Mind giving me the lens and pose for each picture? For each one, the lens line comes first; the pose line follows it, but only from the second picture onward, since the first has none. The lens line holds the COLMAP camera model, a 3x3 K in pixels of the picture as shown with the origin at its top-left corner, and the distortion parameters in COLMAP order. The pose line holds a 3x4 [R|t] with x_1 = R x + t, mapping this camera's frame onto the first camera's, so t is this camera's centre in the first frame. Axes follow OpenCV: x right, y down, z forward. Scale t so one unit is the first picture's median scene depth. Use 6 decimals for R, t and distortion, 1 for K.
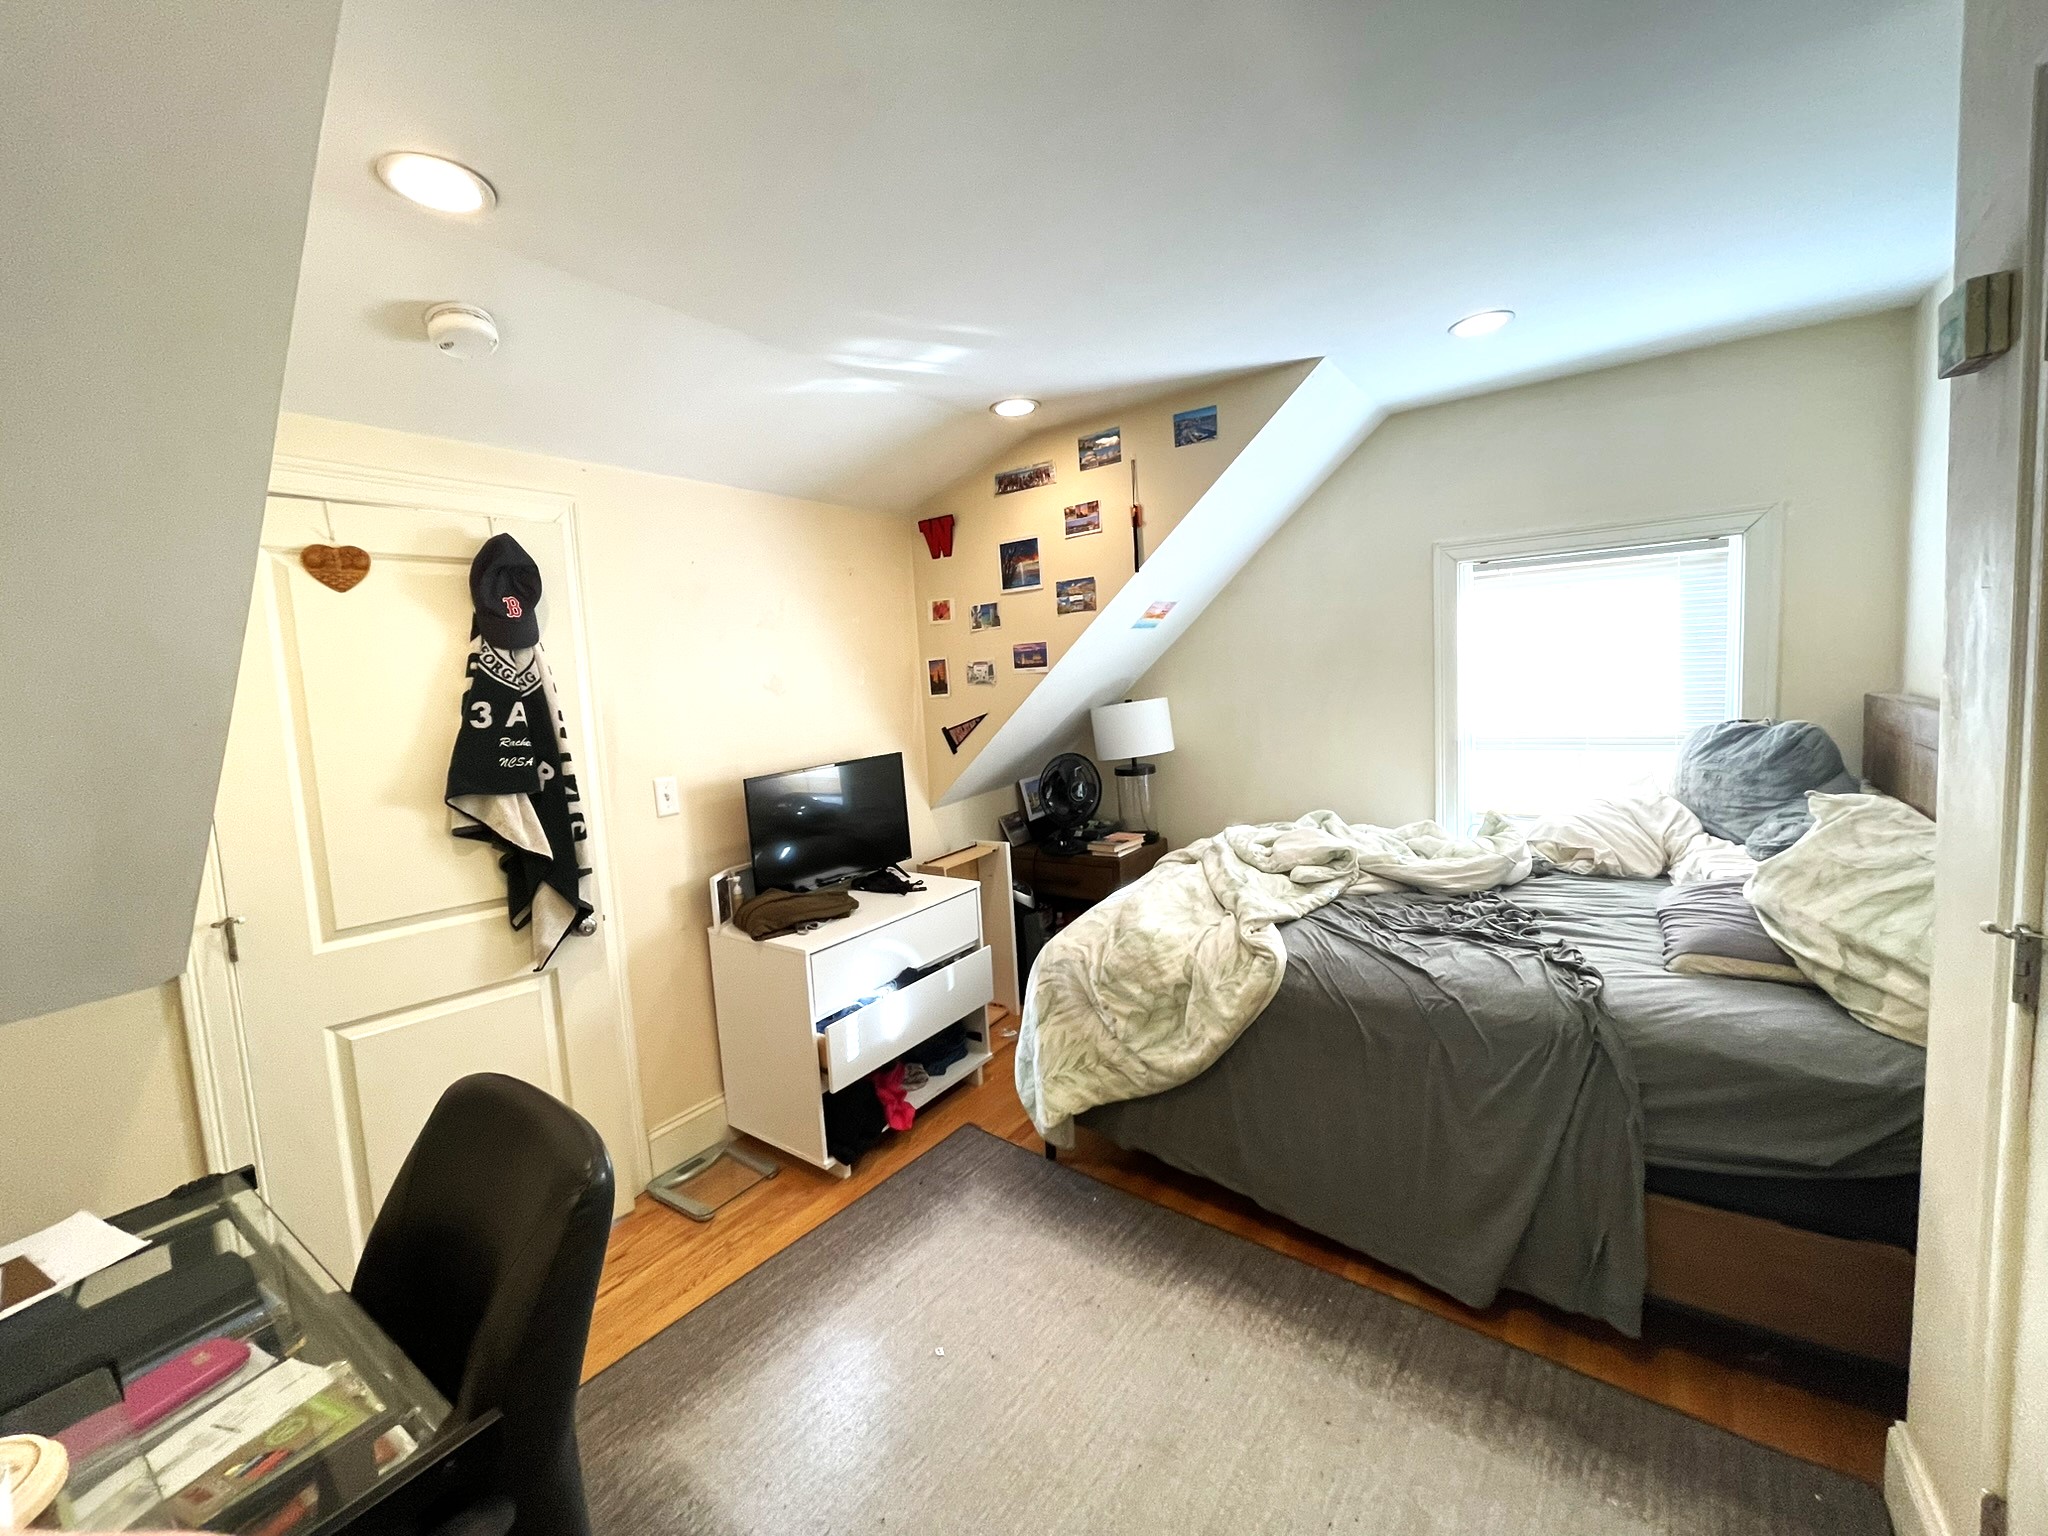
lens RADIAL K [[831.9, 0, 1024.2], [0, 831.9, 764.3], [0, 0, 1]] dist [-0.000736, -0.000948]
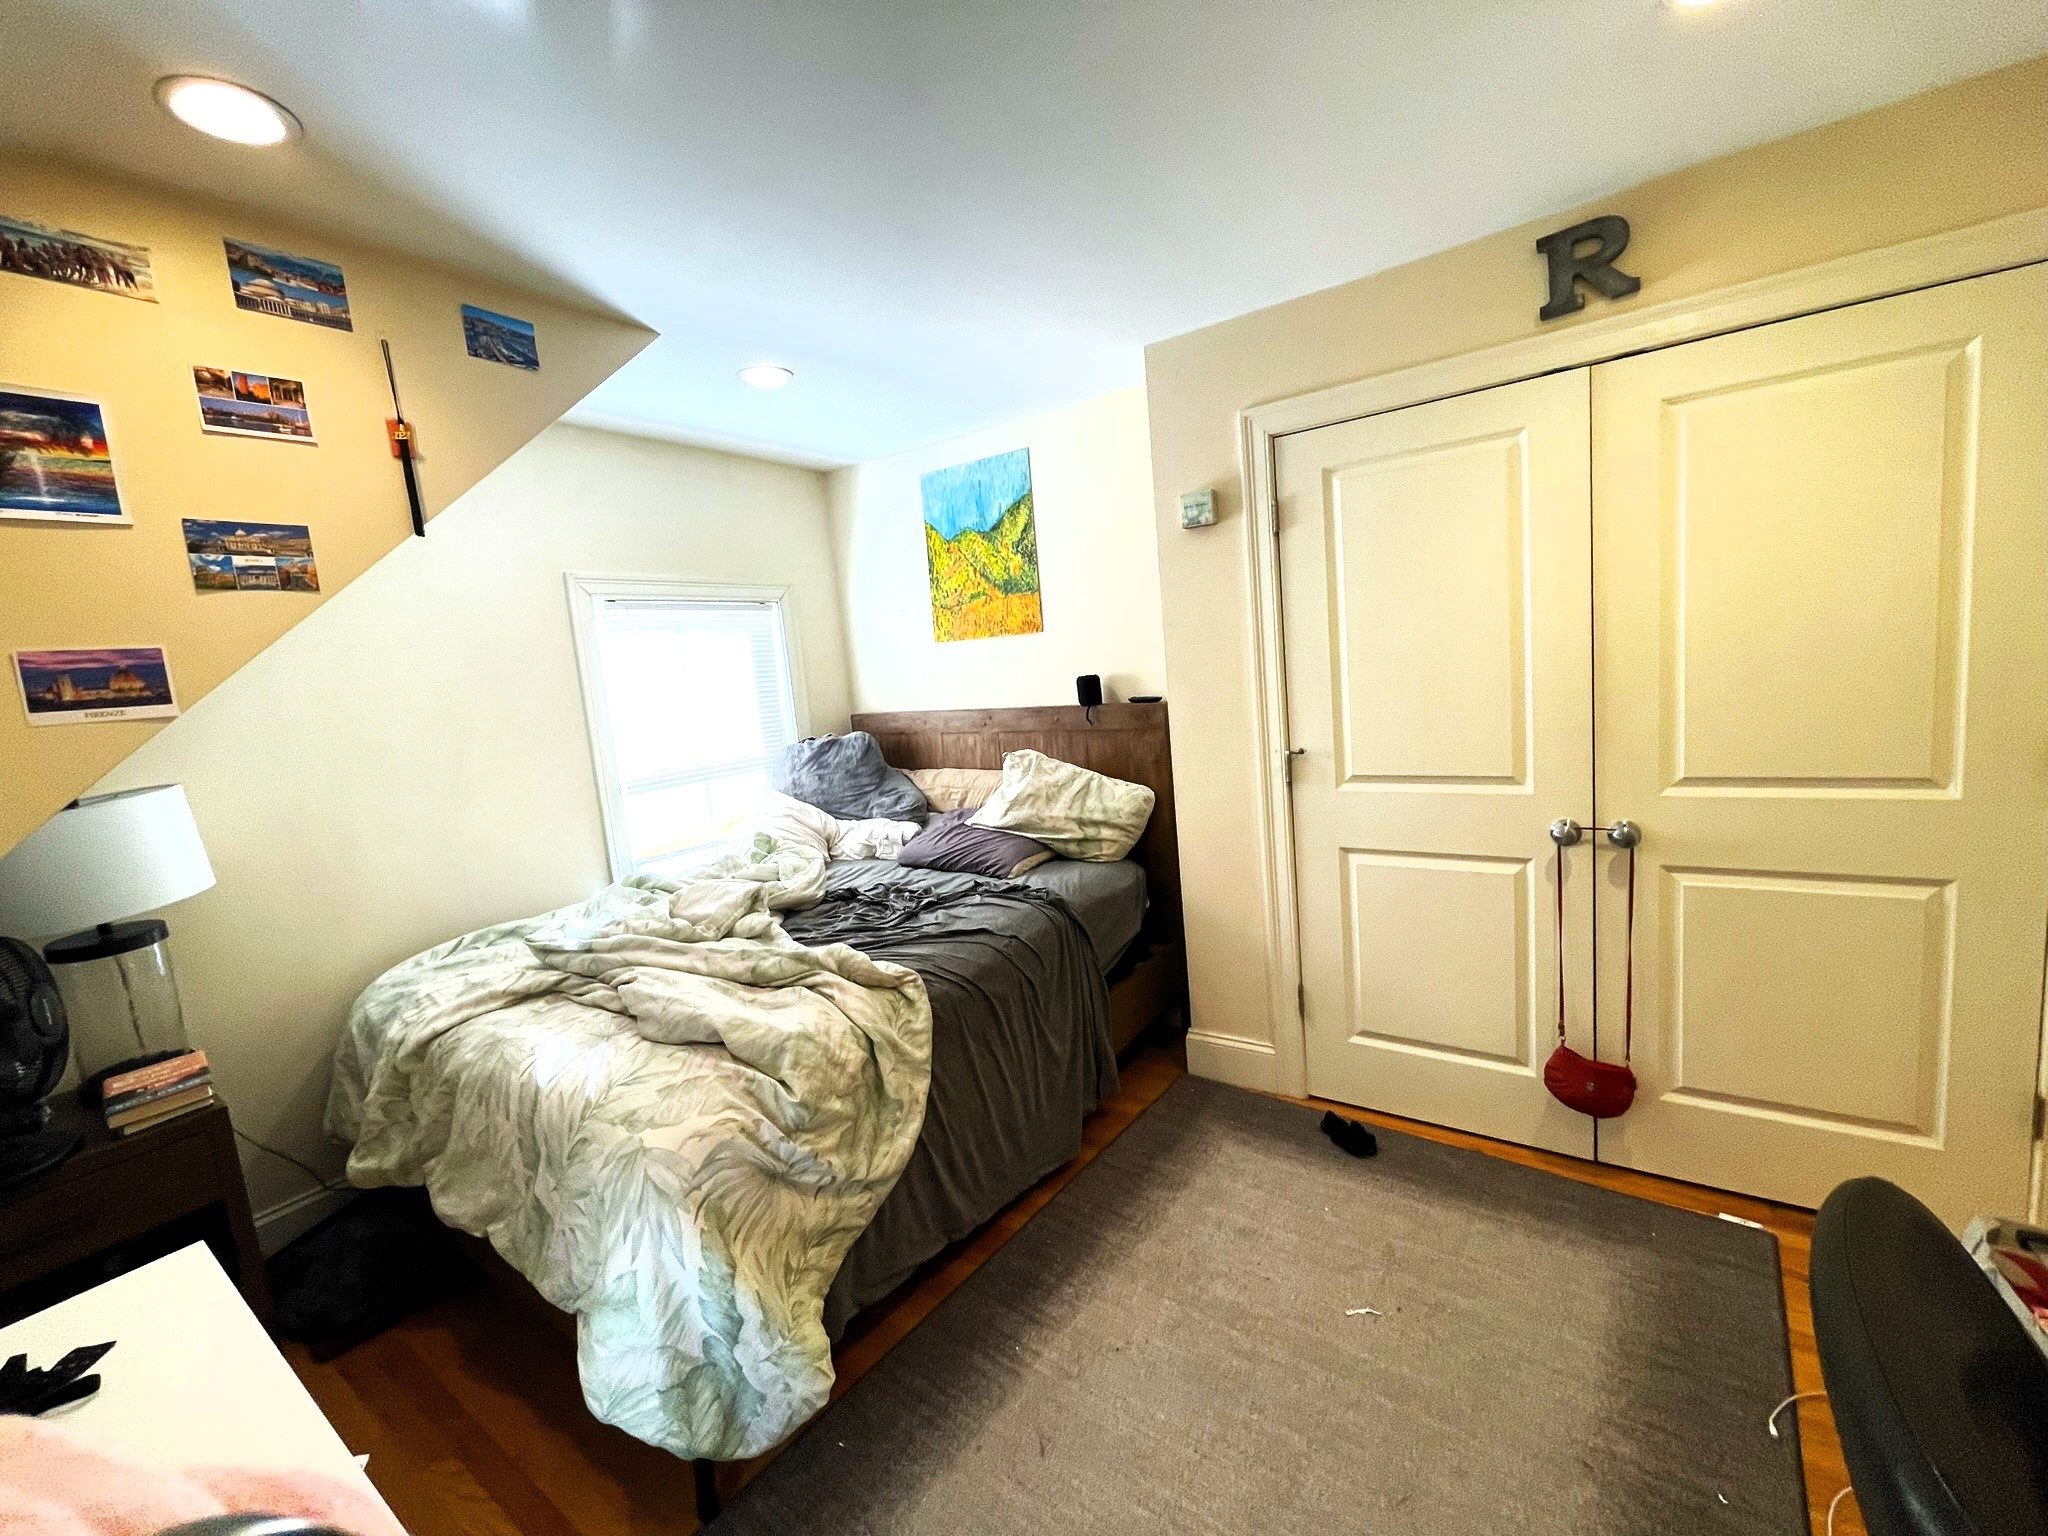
lens RADIAL K [[831.9, 0, 1022.6], [0, 831.9, 759.1], [0, 0, 1]] dist [-0.000736, -0.000948]
pose [[-0.017197, -0.057090, 0.998221, -0.530717], [0.193080, 0.979387, 0.059339, -0.035056], [-0.981032, 0.193757, -0.005819, 0.711349]]
